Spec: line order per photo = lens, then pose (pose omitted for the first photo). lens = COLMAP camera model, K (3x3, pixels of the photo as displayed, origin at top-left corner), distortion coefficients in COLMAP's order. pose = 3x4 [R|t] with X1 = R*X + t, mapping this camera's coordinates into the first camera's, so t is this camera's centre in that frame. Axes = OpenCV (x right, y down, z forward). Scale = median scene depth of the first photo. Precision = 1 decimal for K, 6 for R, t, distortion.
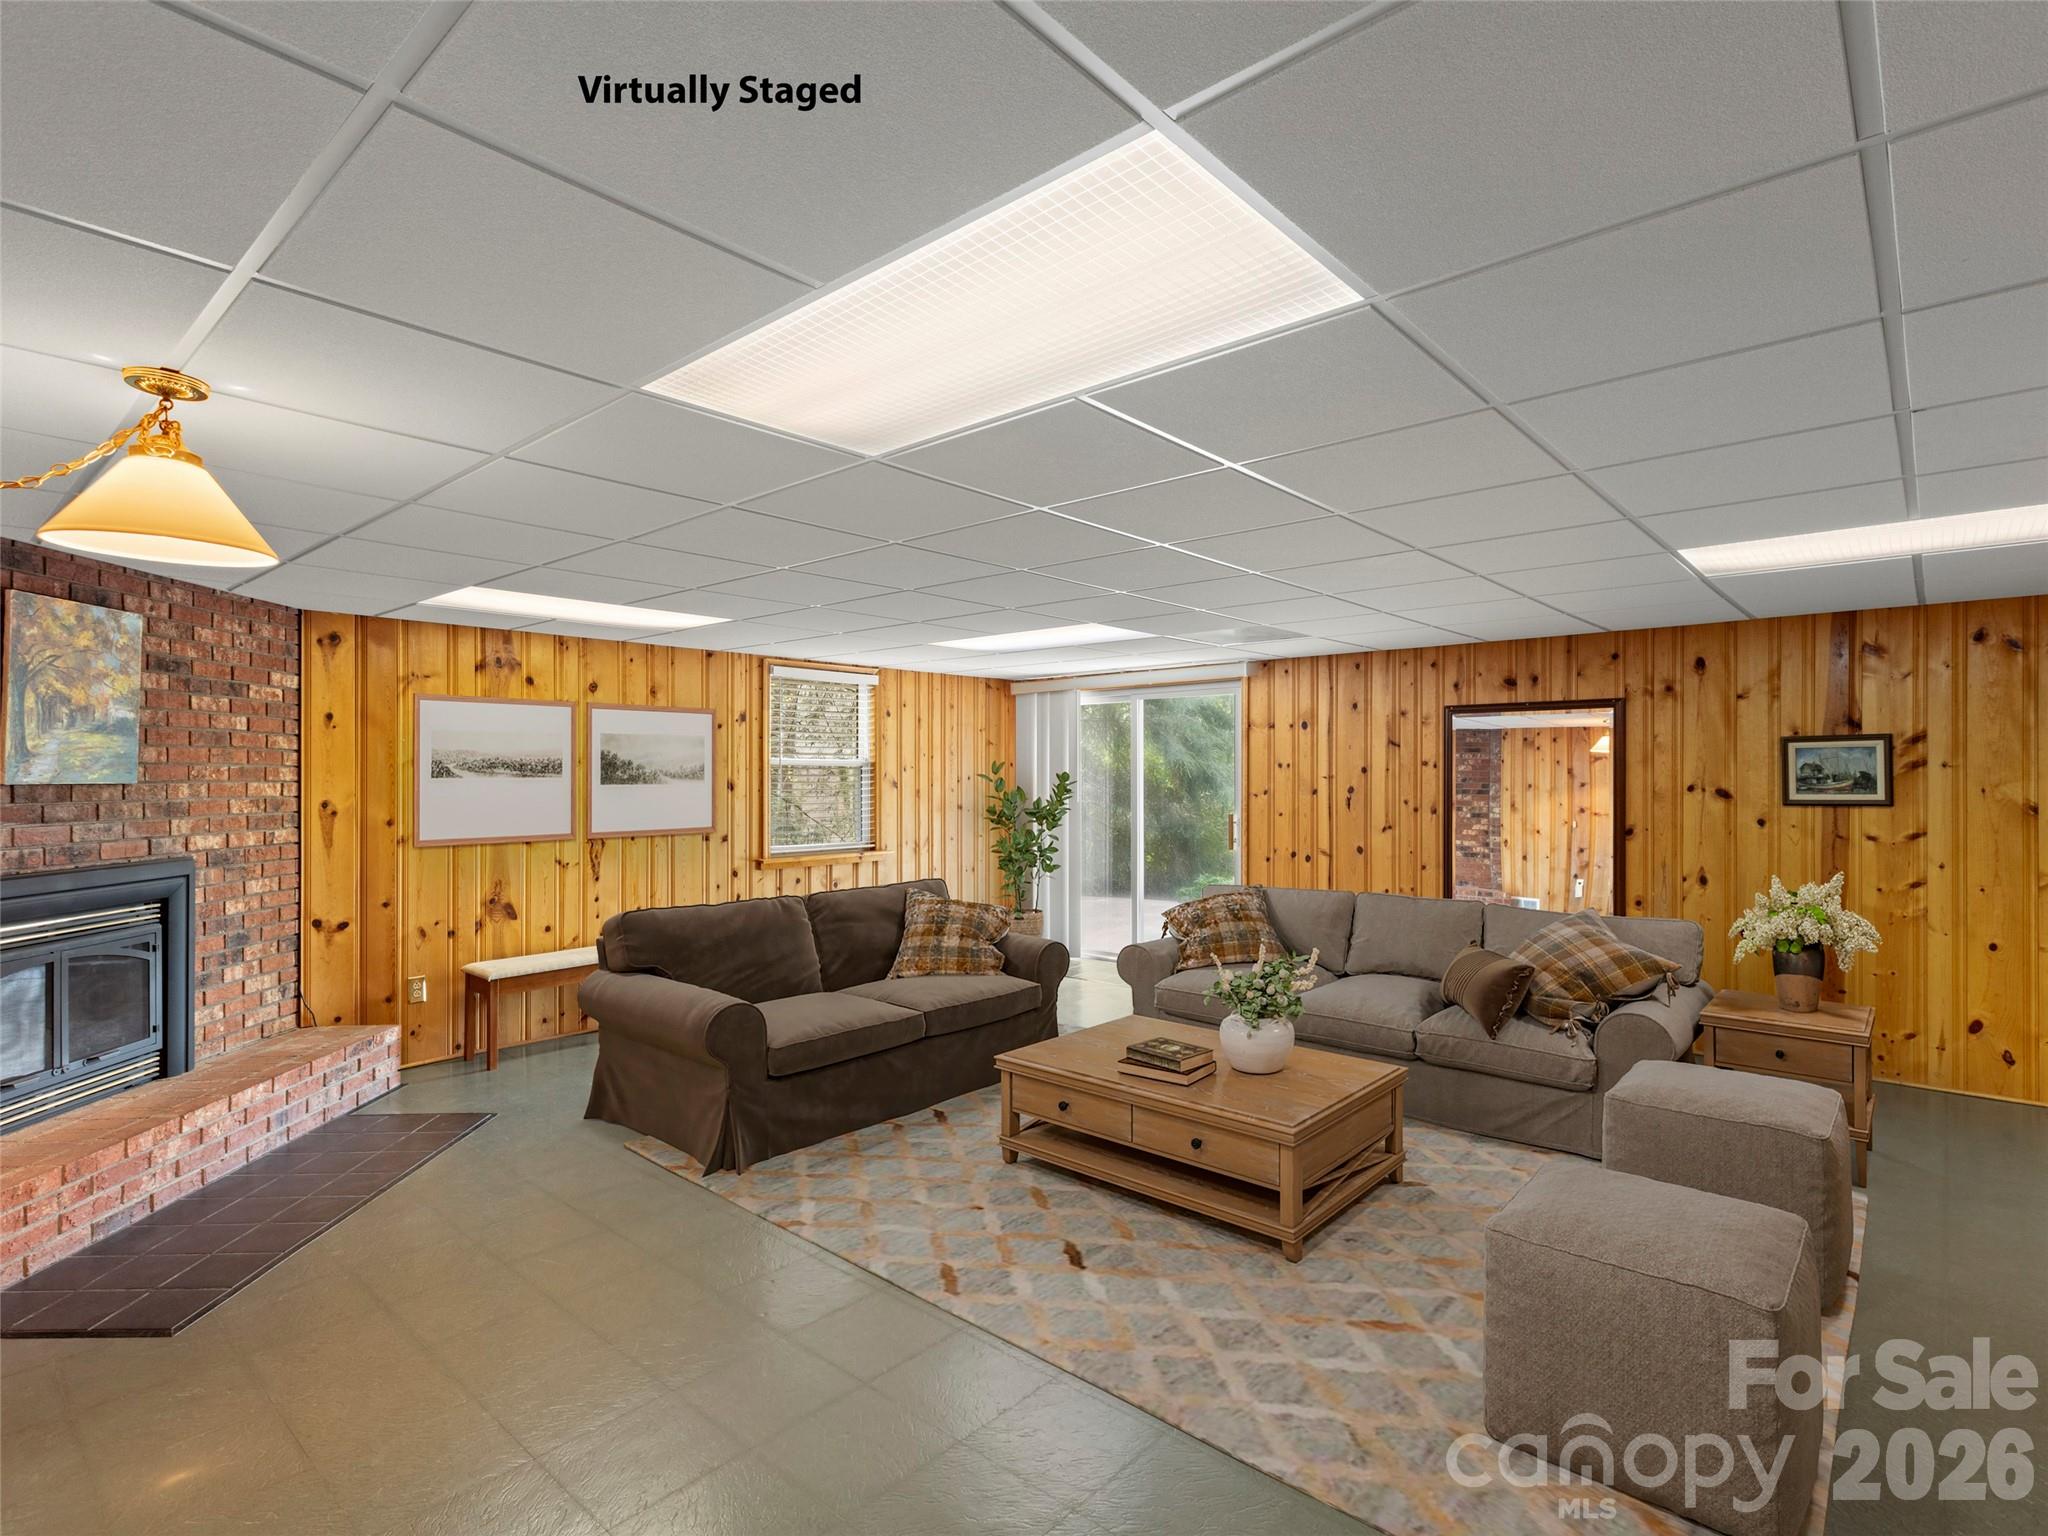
lens RADIAL K [[1039.3, 0, 1013.8], [0, 1039.3, 782.2], [0, 0, 1]] dist [-0.001367, -0.000887]
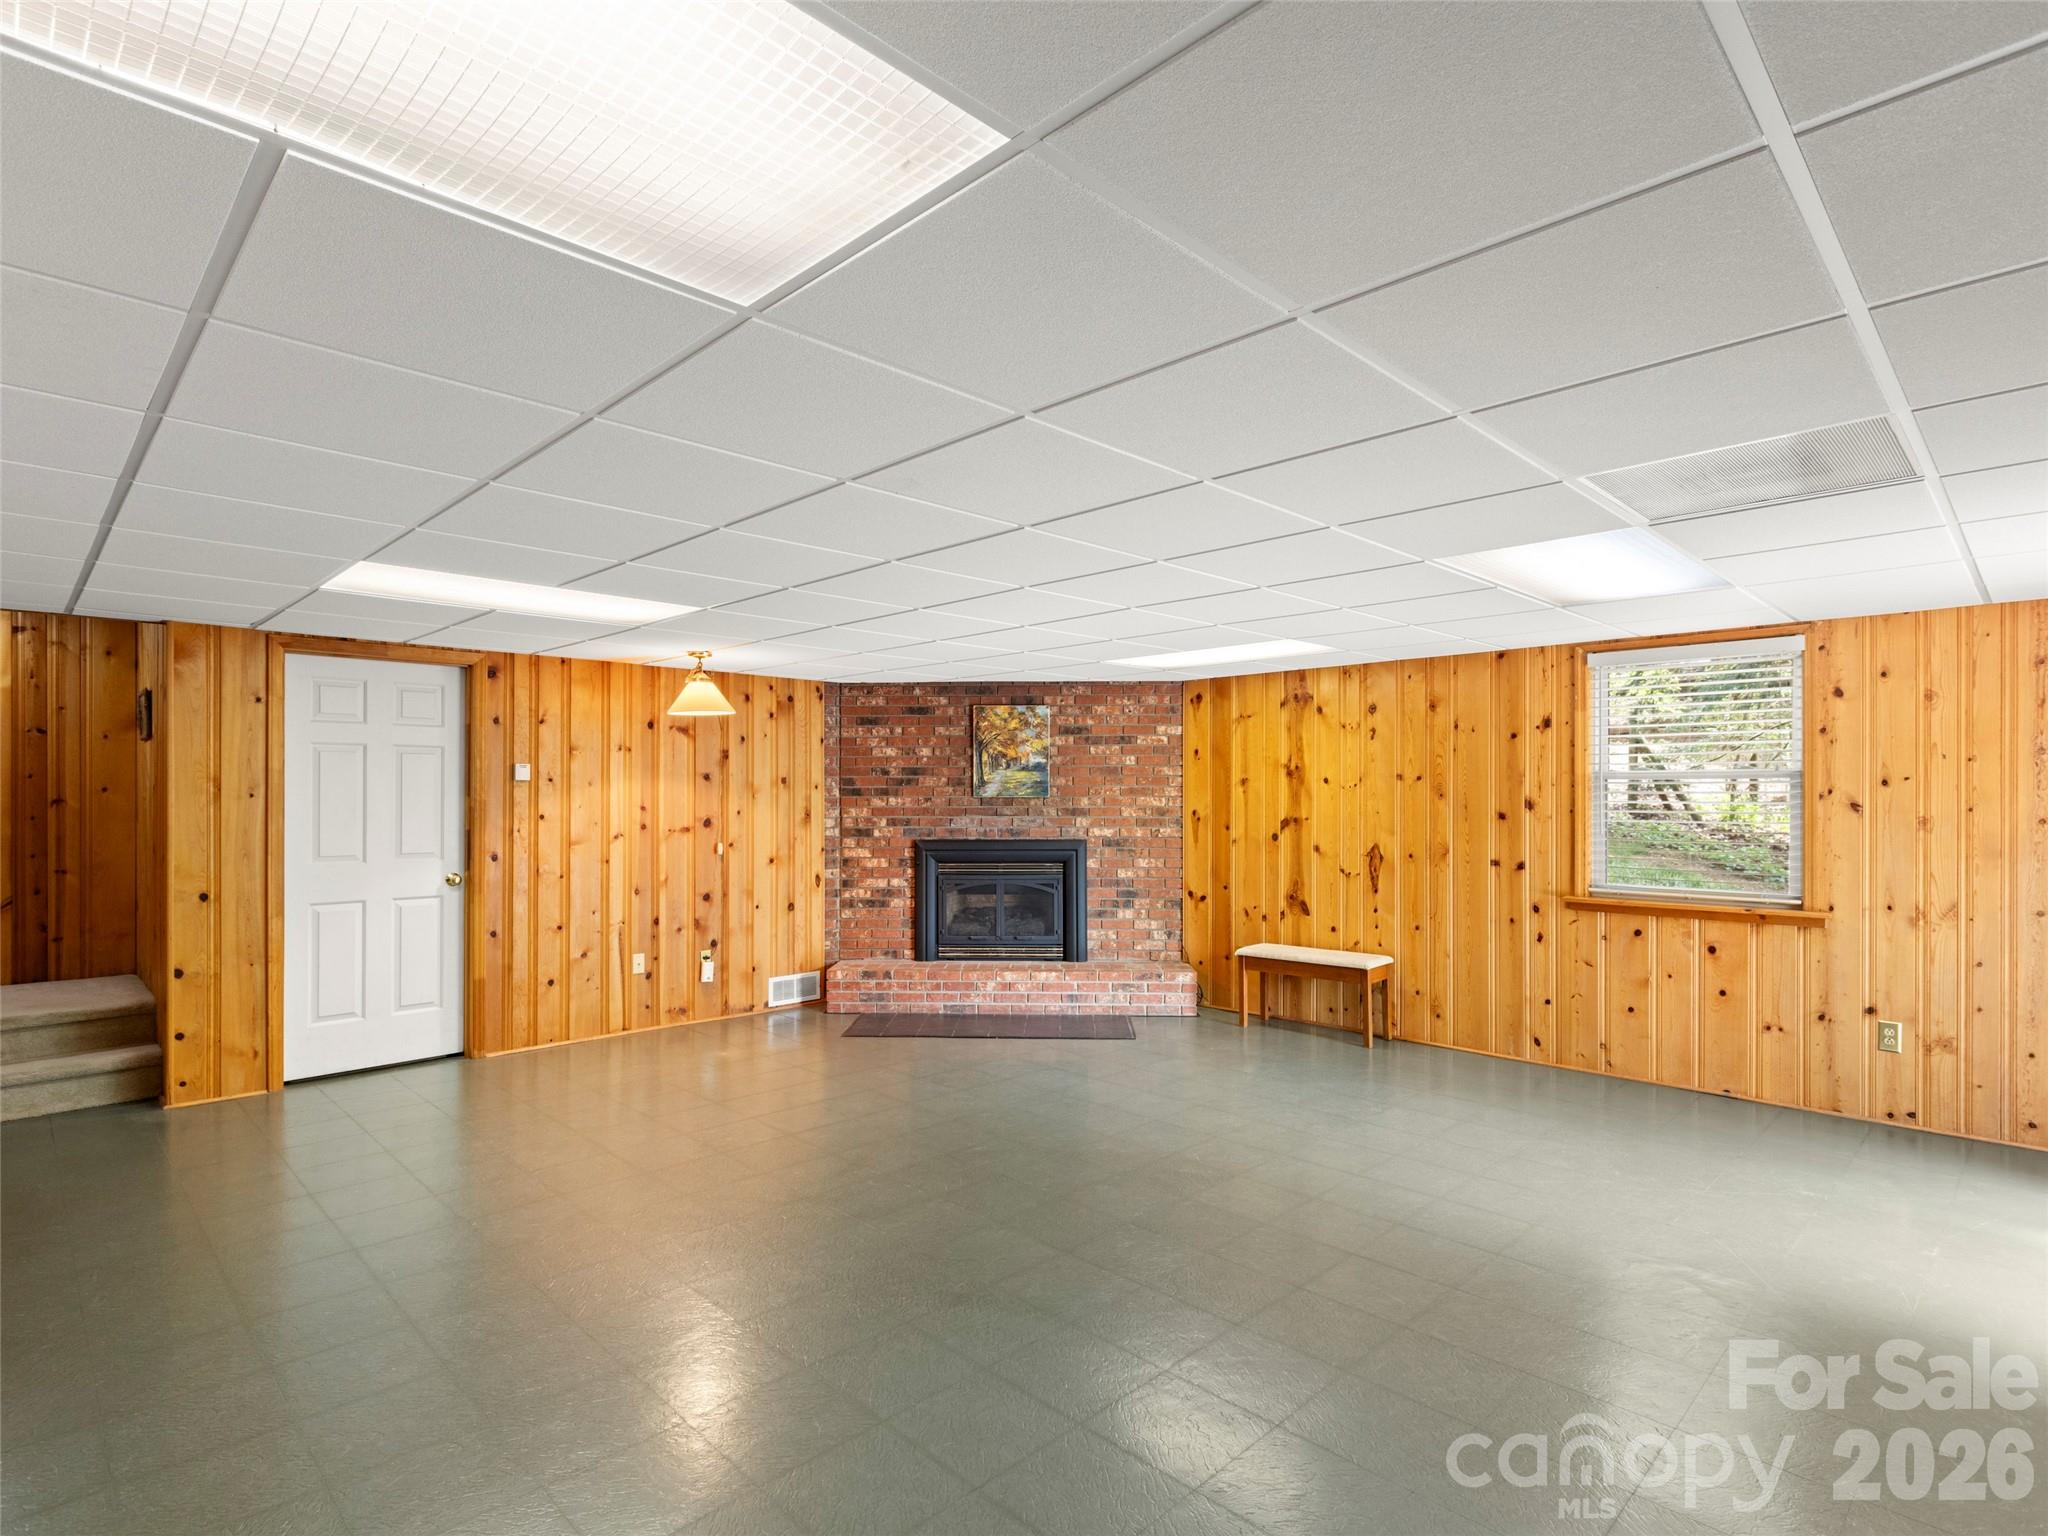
lens RADIAL K [[1045.1, 0, 981.3], [0, 1045.1, 795.4], [0, 0, 1]] dist [-0.000949, -0.000184]
pose [[-0.074183, 0.002578, -0.997241, 0.903275], [-0.005016, 0.999983, 0.002958, -0.005908], [0.997232, 0.005221, -0.074169, 0.897918]]
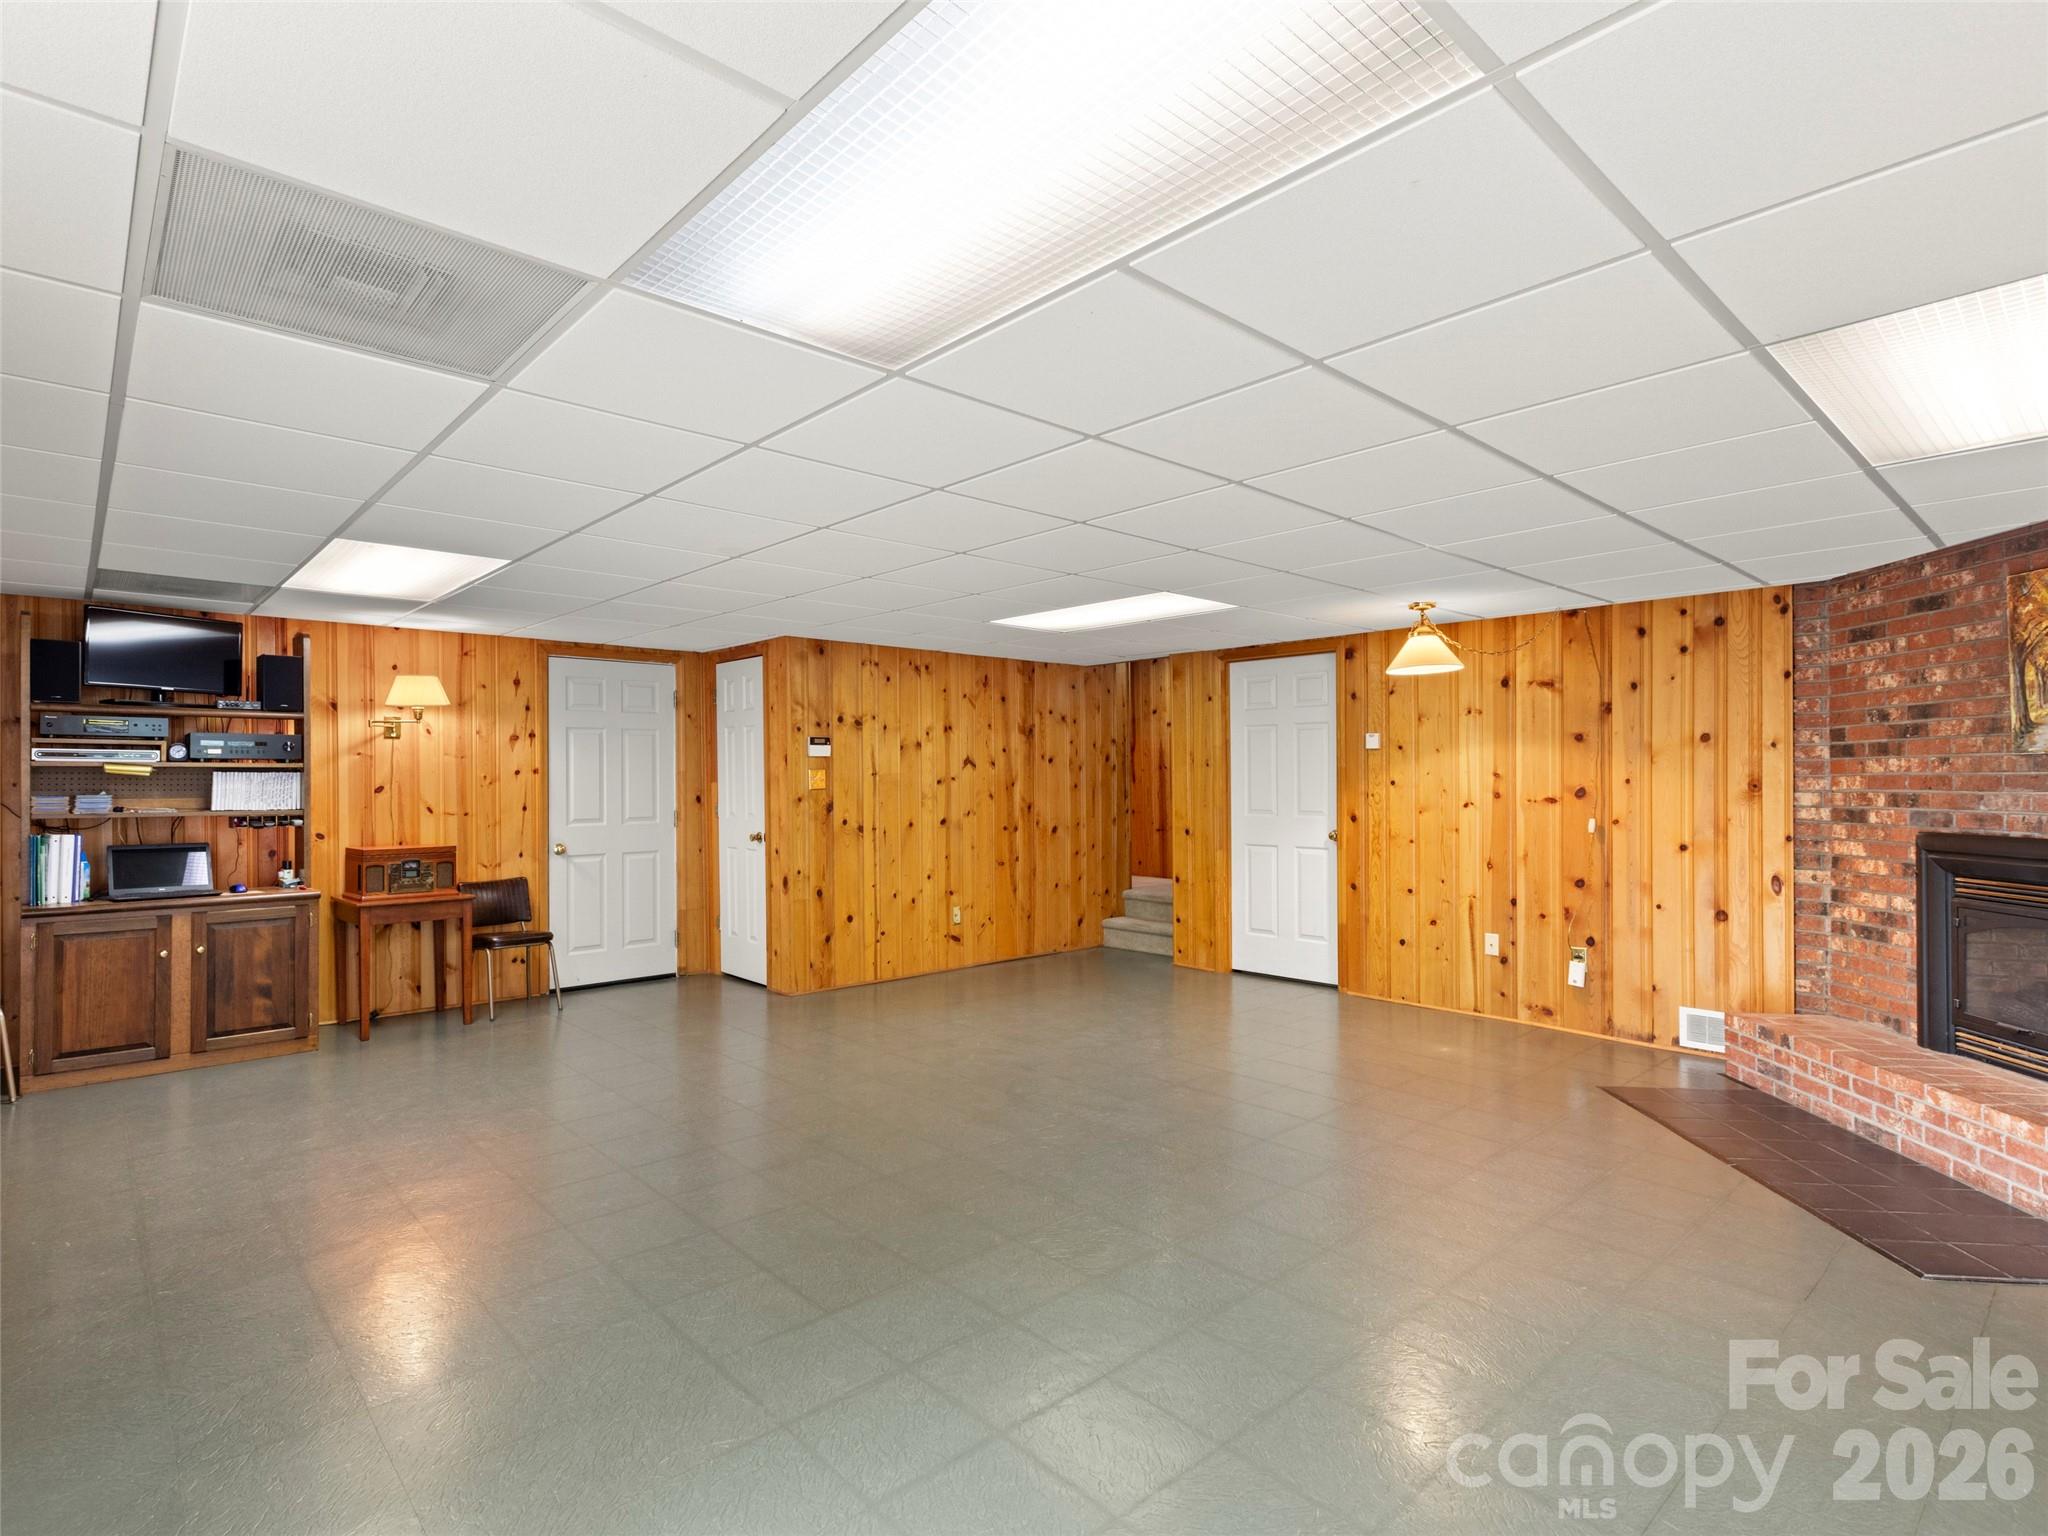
lens RADIAL K [[1039.3, 0, 1013.8], [0, 1039.3, 782.2], [0, 0, 1]] dist [-0.001367, -0.000887]
pose [[-0.995187, 0.003031, 0.097948, -0.017783], [0.003805, 0.999963, 0.007721, 0.014948], [-0.097921, 0.008056, -0.995162, 1.681093]]
